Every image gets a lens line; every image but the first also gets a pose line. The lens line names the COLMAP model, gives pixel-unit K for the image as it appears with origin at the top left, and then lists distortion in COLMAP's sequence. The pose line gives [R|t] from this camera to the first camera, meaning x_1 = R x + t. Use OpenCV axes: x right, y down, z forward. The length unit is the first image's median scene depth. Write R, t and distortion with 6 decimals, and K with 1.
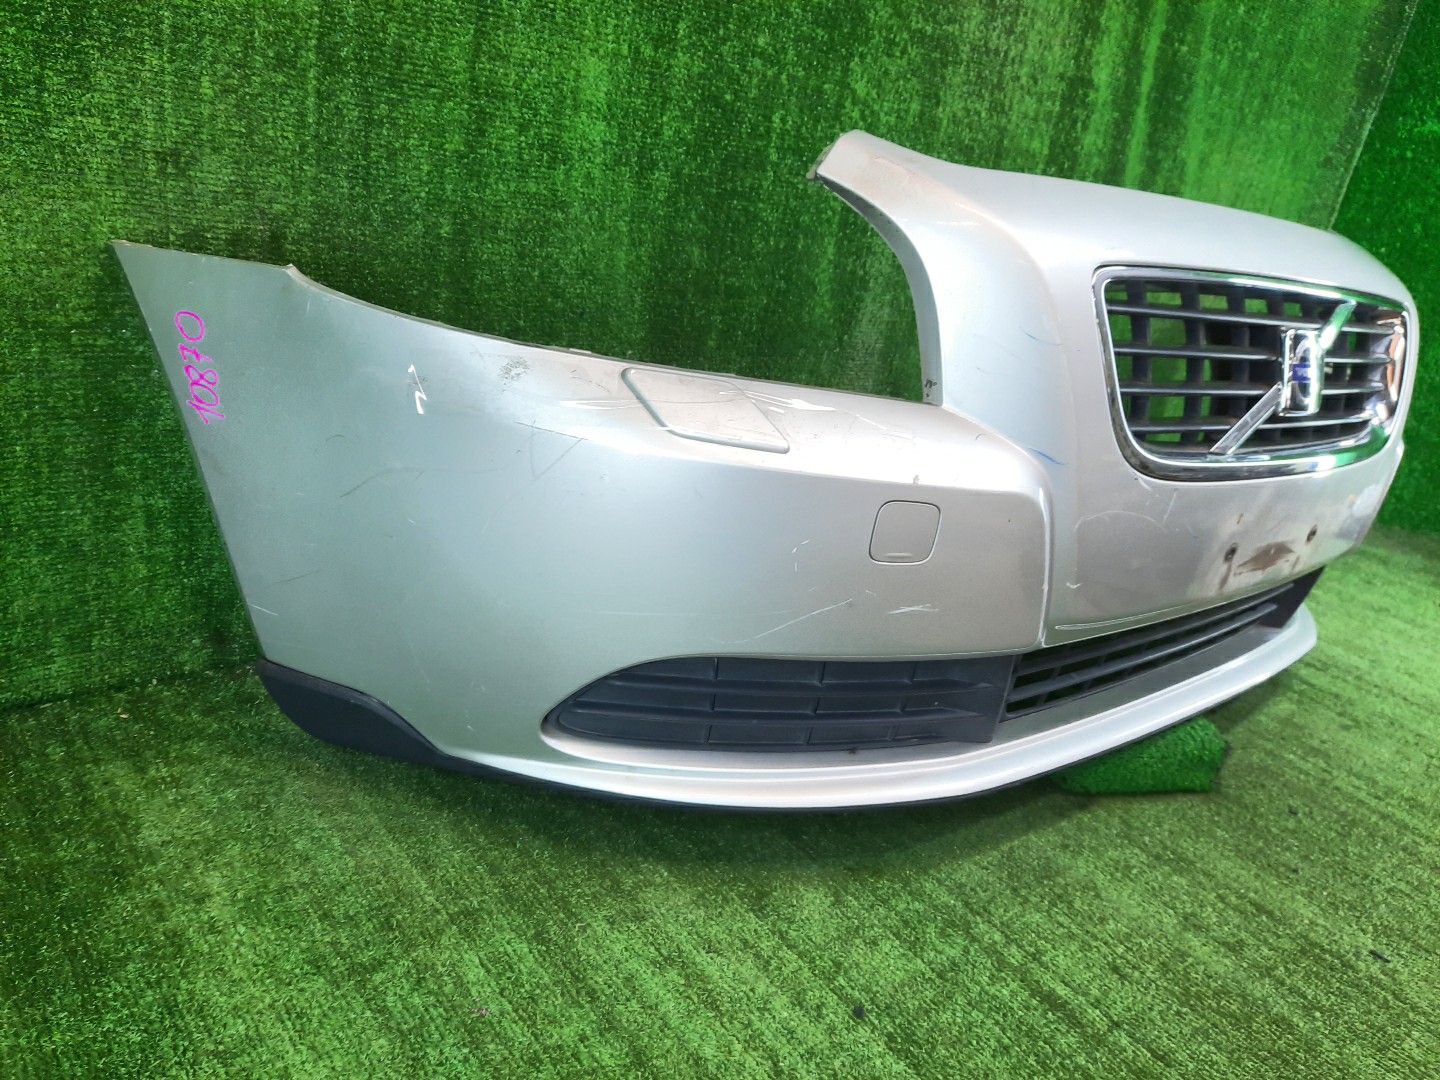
lens RADIAL K [[1086.0, 0, 720.0], [0, 1086.0, 540.0], [0, 0, 1]] dist [0.002382, -0.003266]
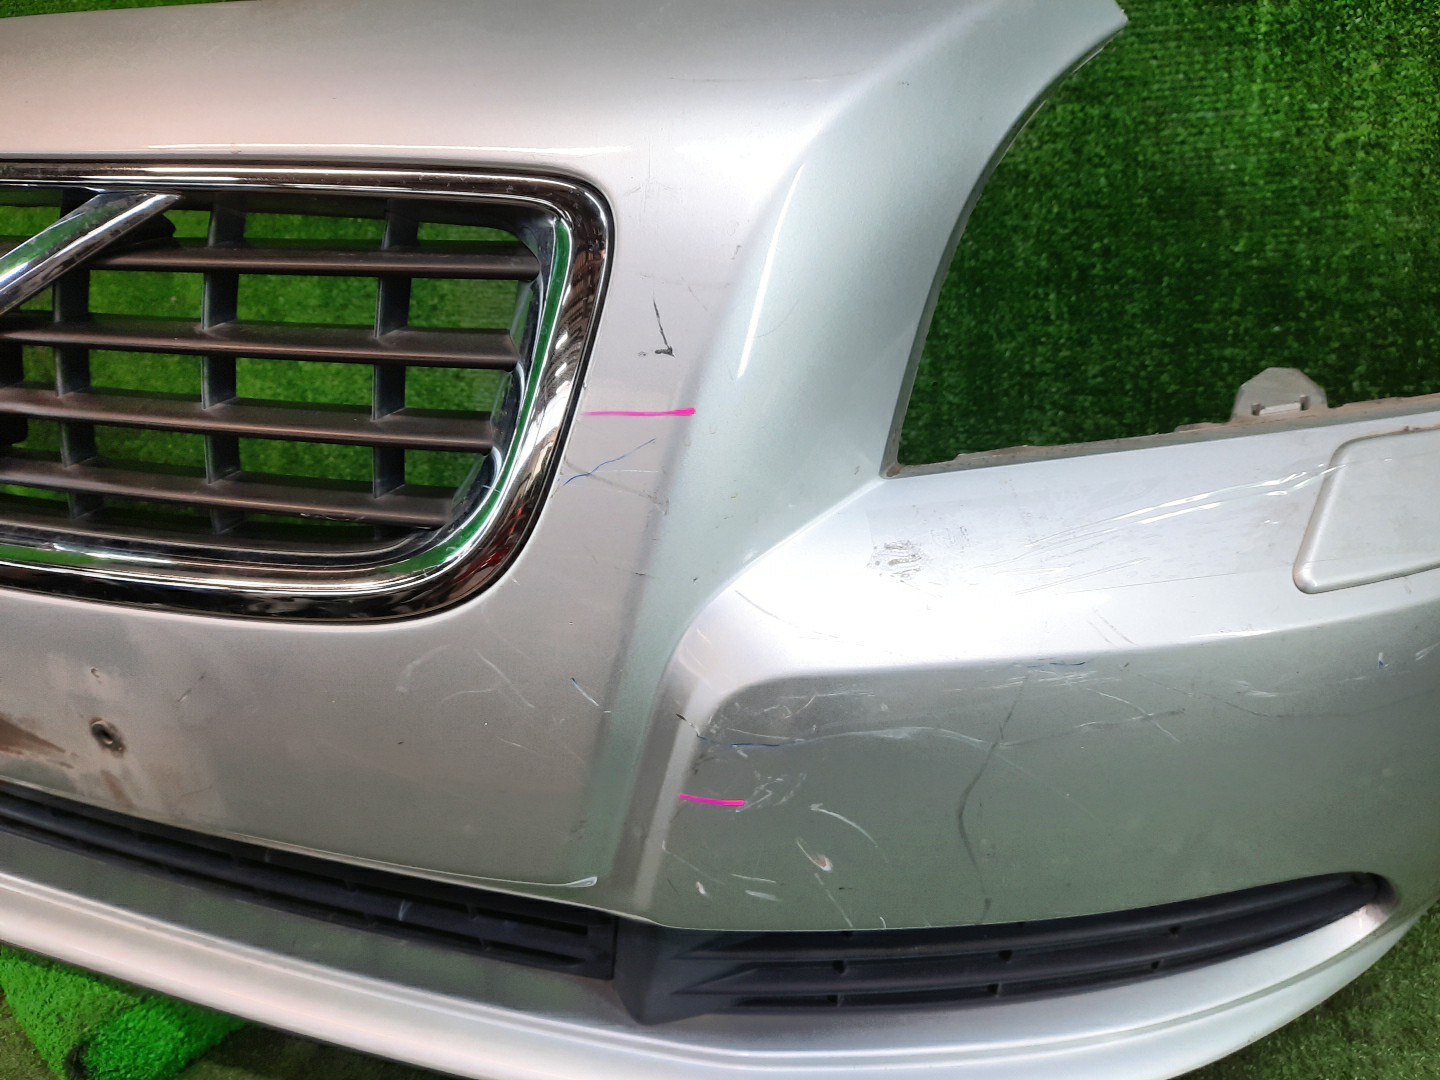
lens RADIAL K [[1086.0, 0, 720.0], [0, 1086.0, 540.0], [0, 0, 1]] dist [0.002382, -0.003266]
pose [[0.443077, 0.217338, -0.869739, 1.188280], [-0.169931, 0.972940, 0.156558, -0.227293], [0.880231, 0.078428, 0.468020, 1.164185]]
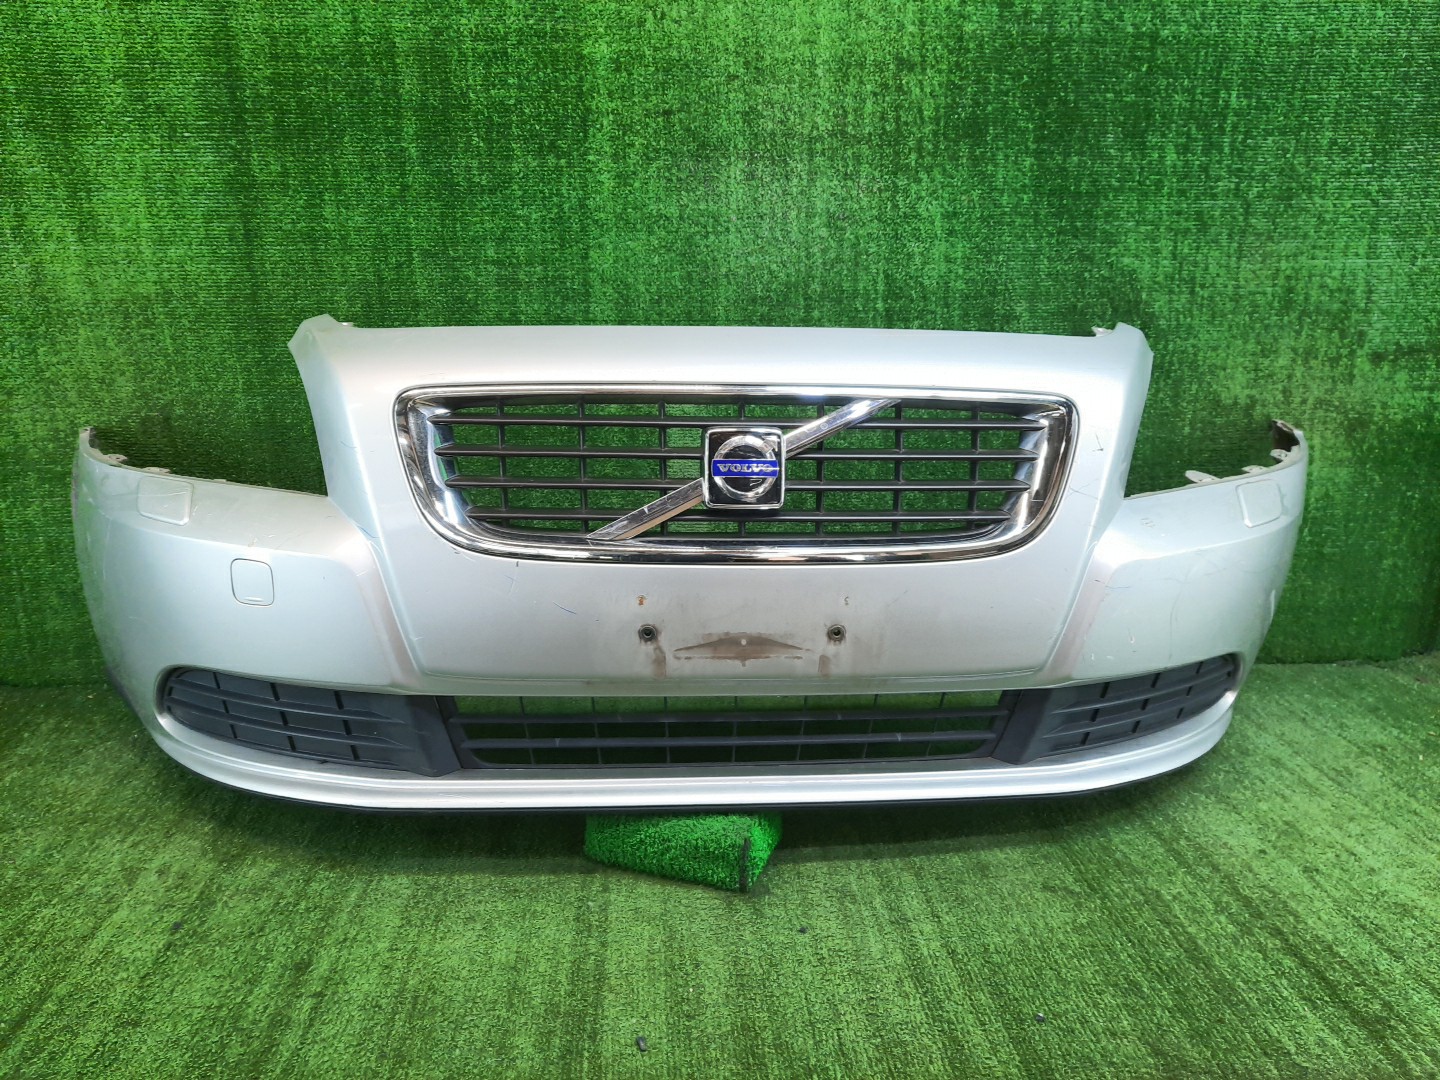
lens RADIAL K [[1086.0, 0, 720.0], [0, 1086.0, 540.0], [0, 0, 1]] dist [0.002382, -0.003266]
pose [[0.801760, -0.013949, -0.597484, 1.200551], [-0.088039, 0.986064, -0.141160, 0.066426], [0.591127, 0.165779, 0.789358, 0.183736]]
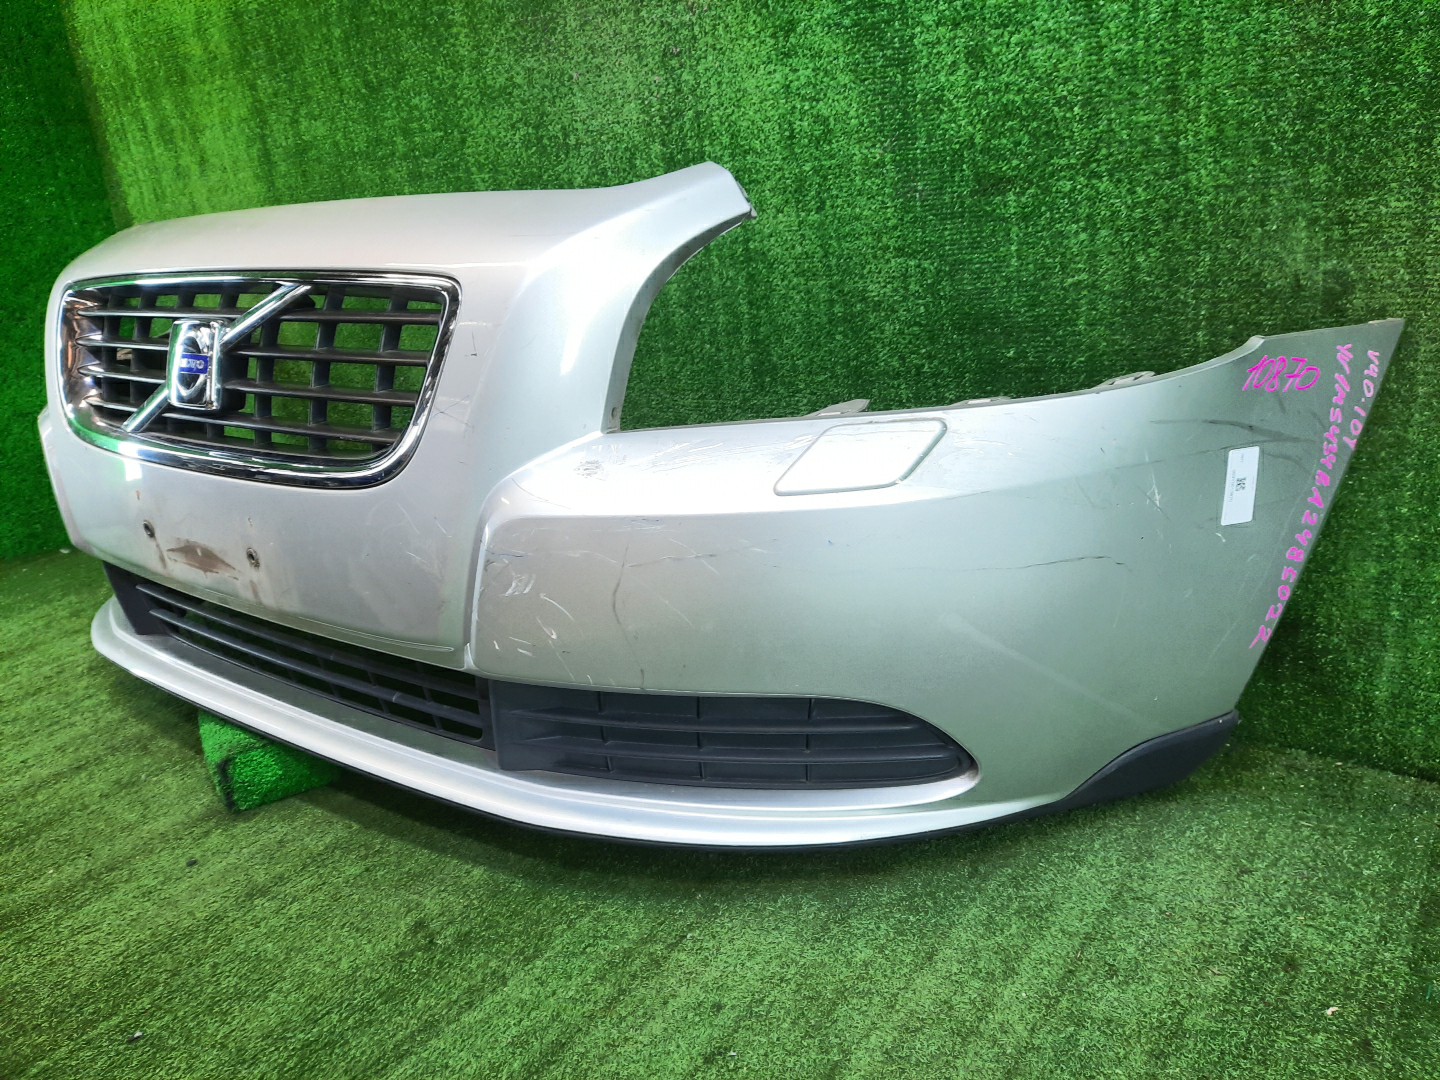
lens RADIAL K [[1086.0, 0, 720.0], [0, 1086.0, 540.0], [0, 0, 1]] dist [0.002382, -0.003266]
pose [[0.182566, 0.115721, -0.976360, 1.673619], [-0.237953, 0.968728, 0.070323, -0.195001], [0.953964, 0.219489, 0.204393, 1.355465]]
